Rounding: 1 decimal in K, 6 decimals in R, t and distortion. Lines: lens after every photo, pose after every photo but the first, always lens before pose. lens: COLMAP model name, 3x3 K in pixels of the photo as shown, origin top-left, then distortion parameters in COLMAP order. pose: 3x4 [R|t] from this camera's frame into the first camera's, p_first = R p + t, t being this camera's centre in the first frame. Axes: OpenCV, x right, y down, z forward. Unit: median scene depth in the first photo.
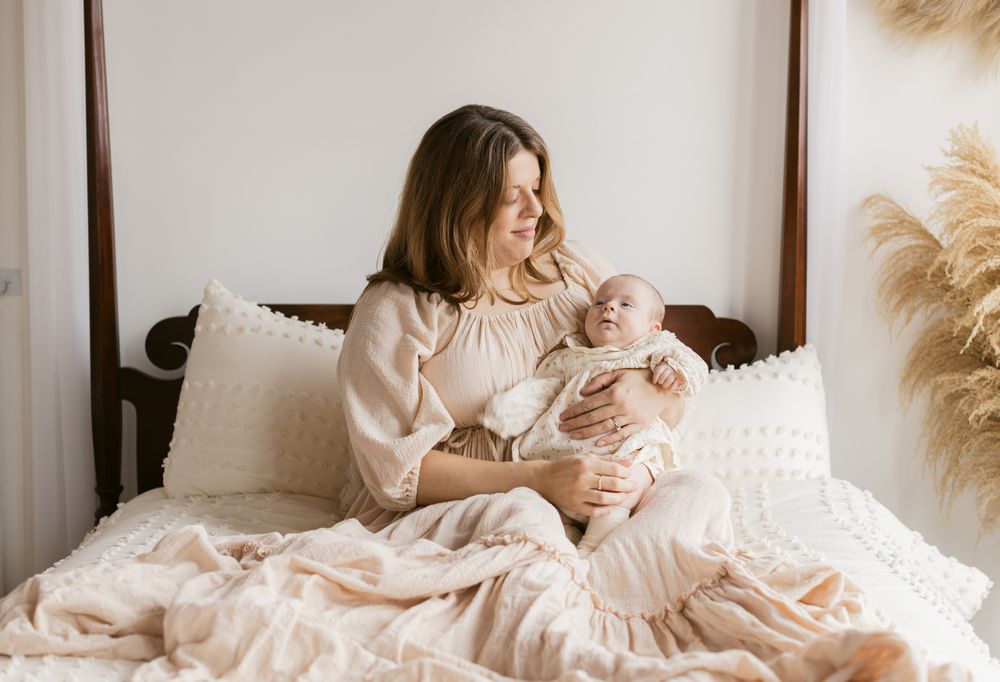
lens RADIAL K [[1716.5, 0, 493.7], [0, 1716.5, 343.6], [0, 0, 1]] dist [-0.002612, 0.000000]
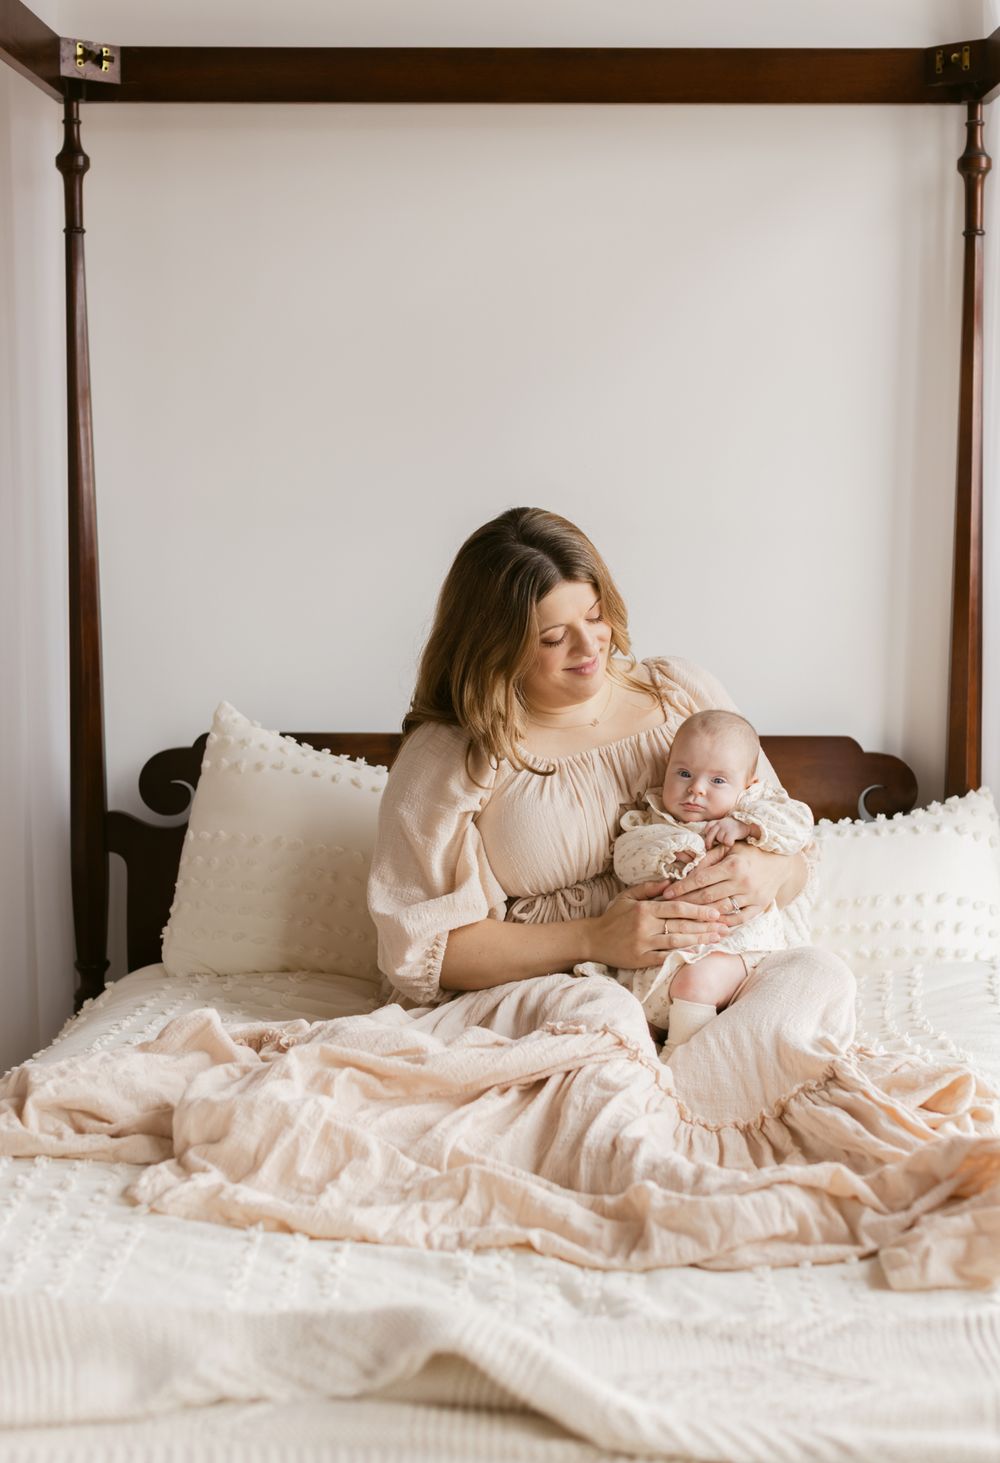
lens RADIAL K [[2511.2, 0, 489.4], [0, 2511.2, 718.9], [0, 0, 1]] dist [-0.002612, 0.000000]
pose [[0.998701, 0.005746, -0.050628, 0.024514], [-0.006481, 0.999876, -0.014366, -0.018495], [0.050539, 0.014675, 0.998614, -0.211248]]
